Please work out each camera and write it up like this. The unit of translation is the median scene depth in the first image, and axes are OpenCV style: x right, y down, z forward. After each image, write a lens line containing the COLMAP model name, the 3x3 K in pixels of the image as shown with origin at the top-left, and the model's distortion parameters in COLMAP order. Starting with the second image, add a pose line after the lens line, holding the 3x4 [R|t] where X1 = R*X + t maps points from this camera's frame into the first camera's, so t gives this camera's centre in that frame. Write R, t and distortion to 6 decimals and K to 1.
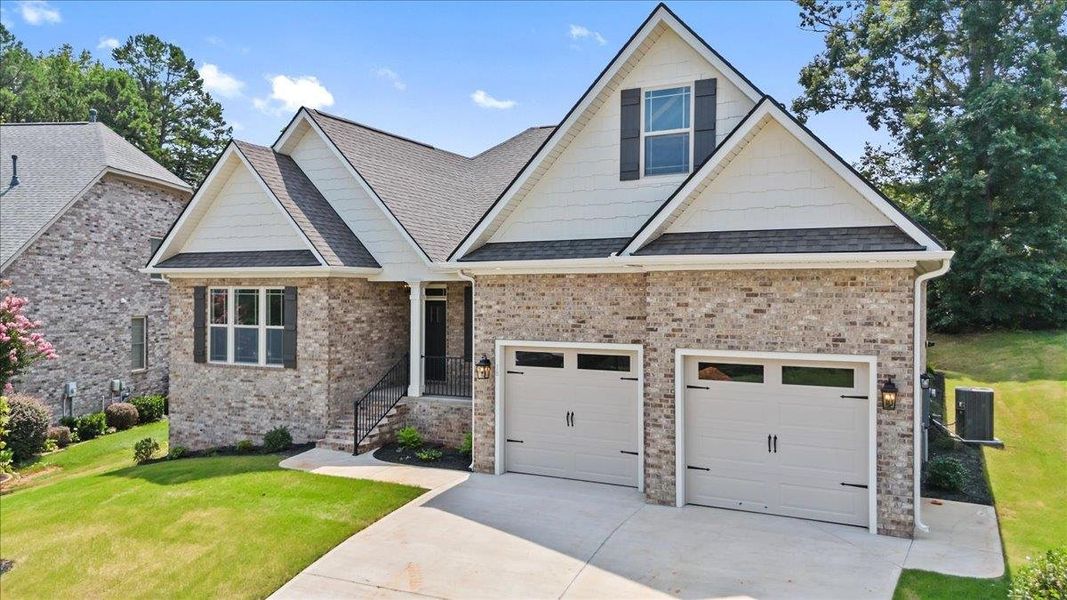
lens RADIAL K [[807.6, 0, 533.5], [0, 807.6, 300.0], [0, 0, 1]] dist [0.052077, -0.005674]
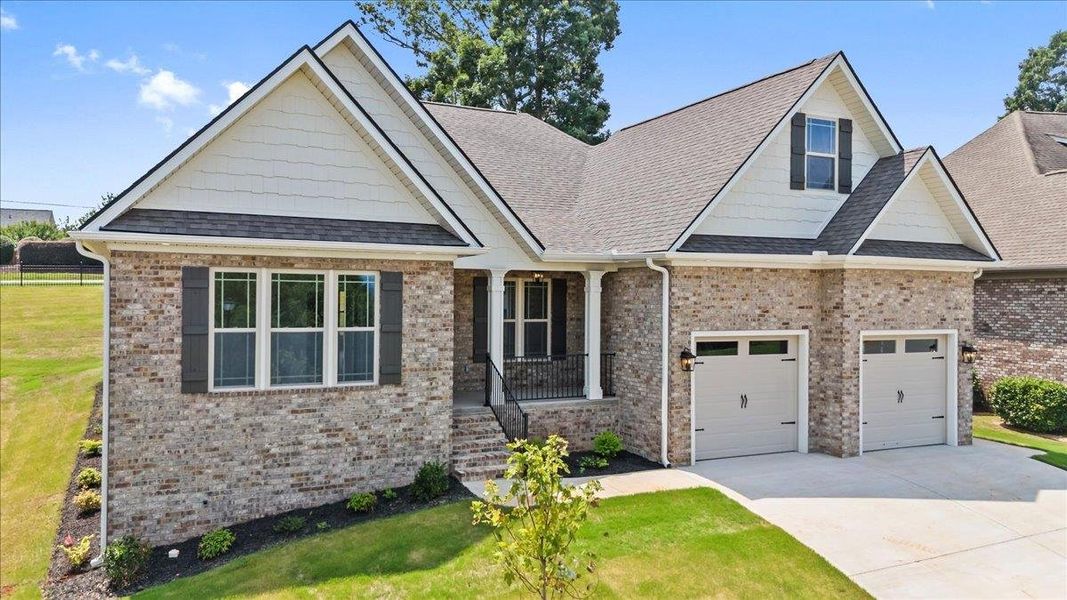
lens RADIAL K [[807.6, 0, 533.5], [0, 807.6, 300.0], [0, 0, 1]] dist [0.052077, -0.005674]
pose [[0.587214, -0.002545, 0.809428, -0.980560], [-0.000637, 0.999993, 0.003607, 0.006998], [-0.809431, -0.002633, 0.587209, 0.571577]]
